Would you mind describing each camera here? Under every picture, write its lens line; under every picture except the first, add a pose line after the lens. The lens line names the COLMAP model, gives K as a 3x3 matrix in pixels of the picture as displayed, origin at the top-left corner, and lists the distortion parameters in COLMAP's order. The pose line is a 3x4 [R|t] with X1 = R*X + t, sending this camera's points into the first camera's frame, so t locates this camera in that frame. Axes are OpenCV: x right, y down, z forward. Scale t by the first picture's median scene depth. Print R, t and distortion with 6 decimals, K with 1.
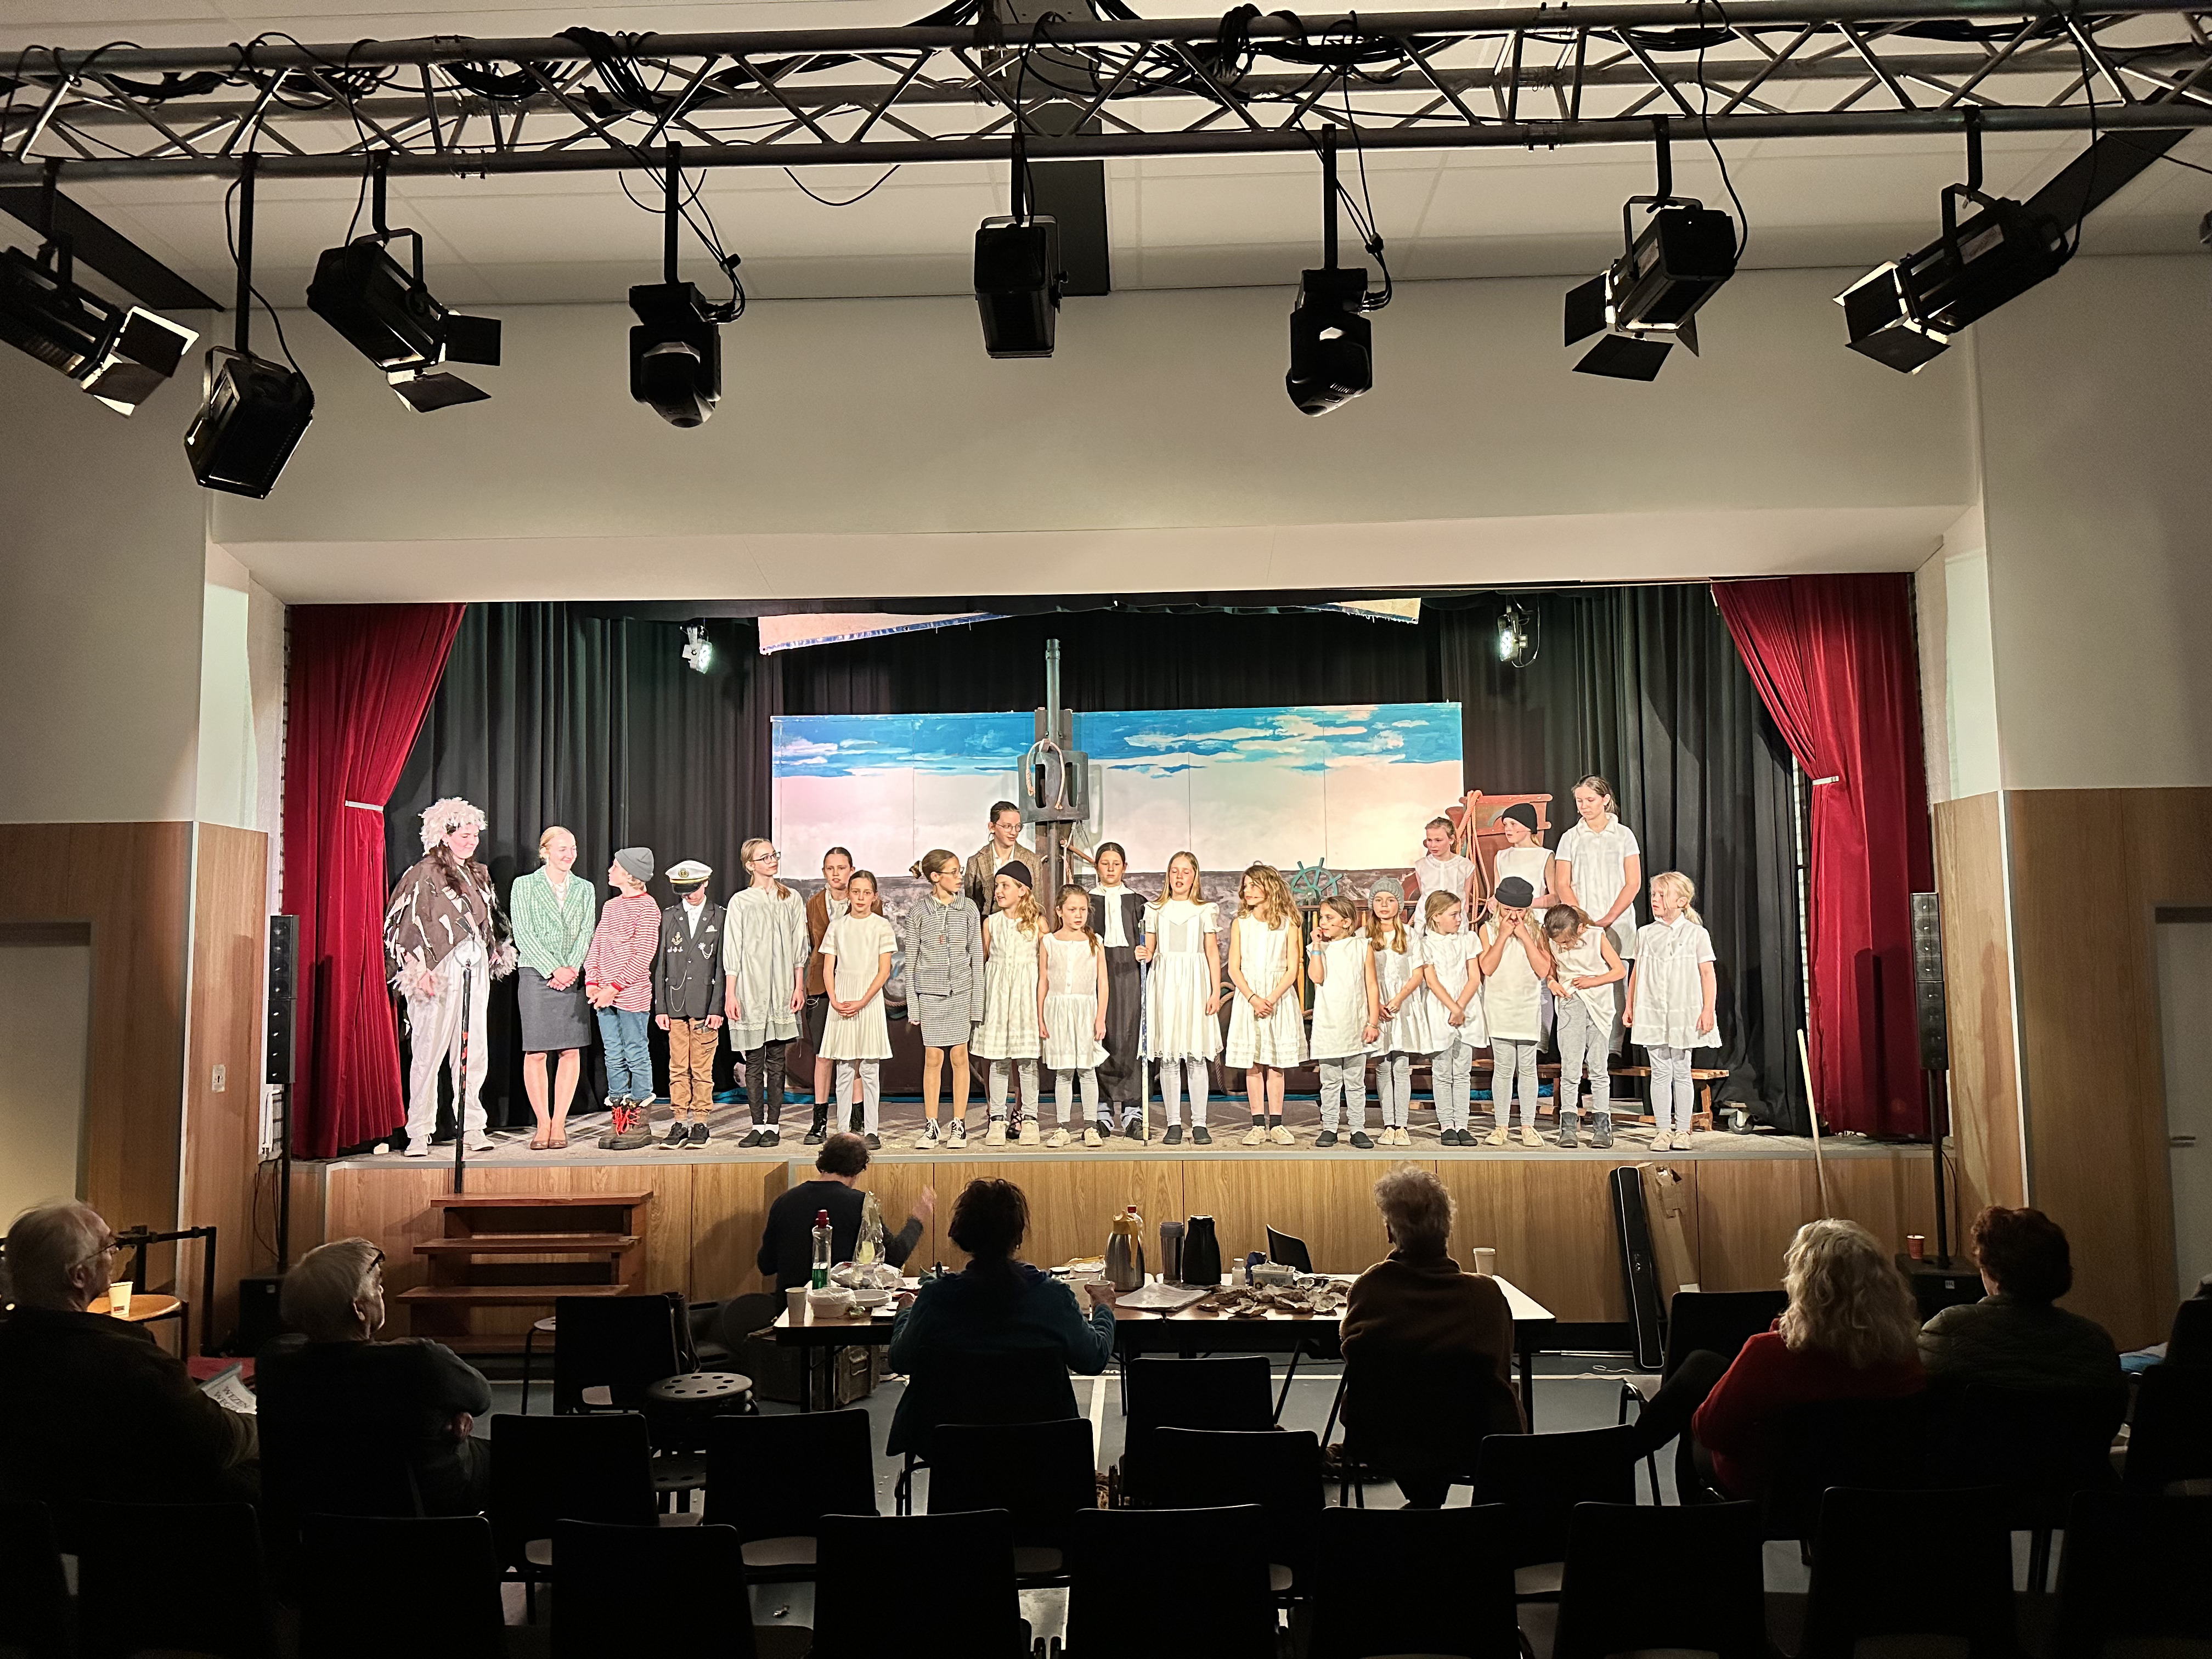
lens RADIAL K [[1519.9, 0, 1106.0], [0, 1519.9, 829.5], [0, 0, 1]] dist [0.152096, -0.177353]
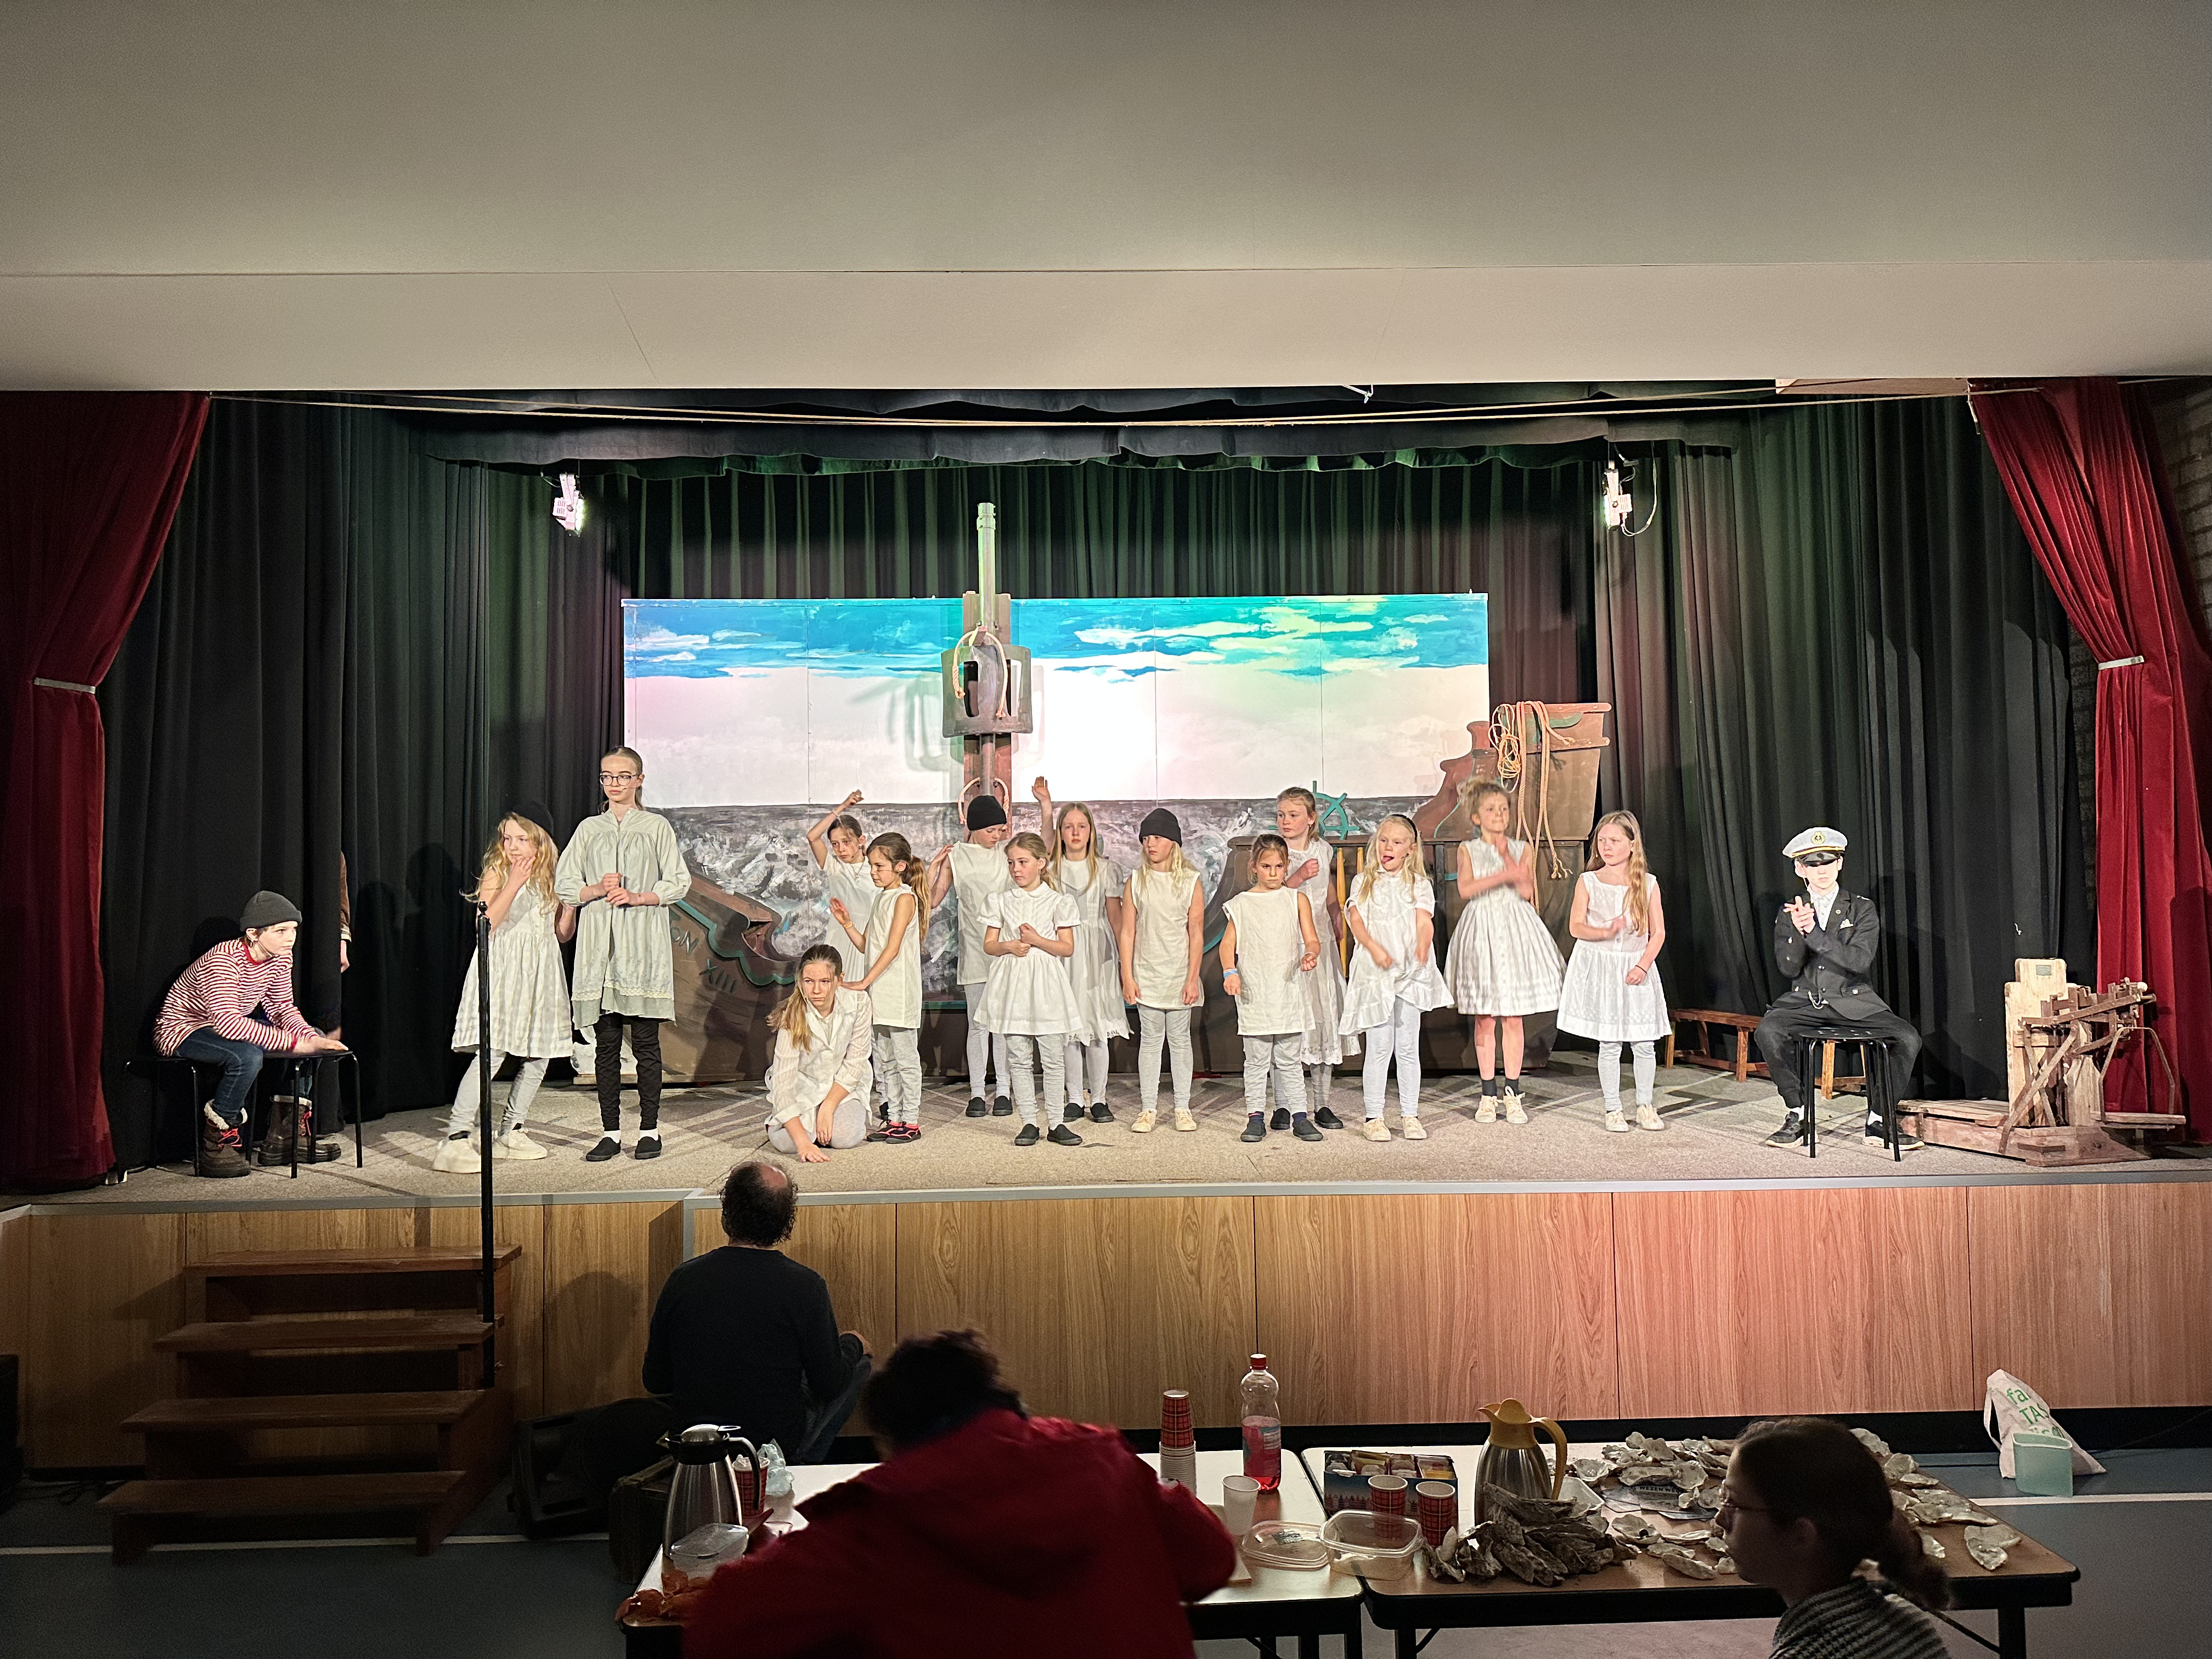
lens RADIAL K [[1497.7, 0, 1063.7], [0, 1497.7, 822.7], [0, 0, 1]] dist [0.106792, 0.000535]
pose [[0.996171, 0.002761, 0.087385, -0.063021], [-0.005255, 0.999585, 0.028323, 0.017608], [-0.087270, -0.028674, 0.995772, 0.213225]]
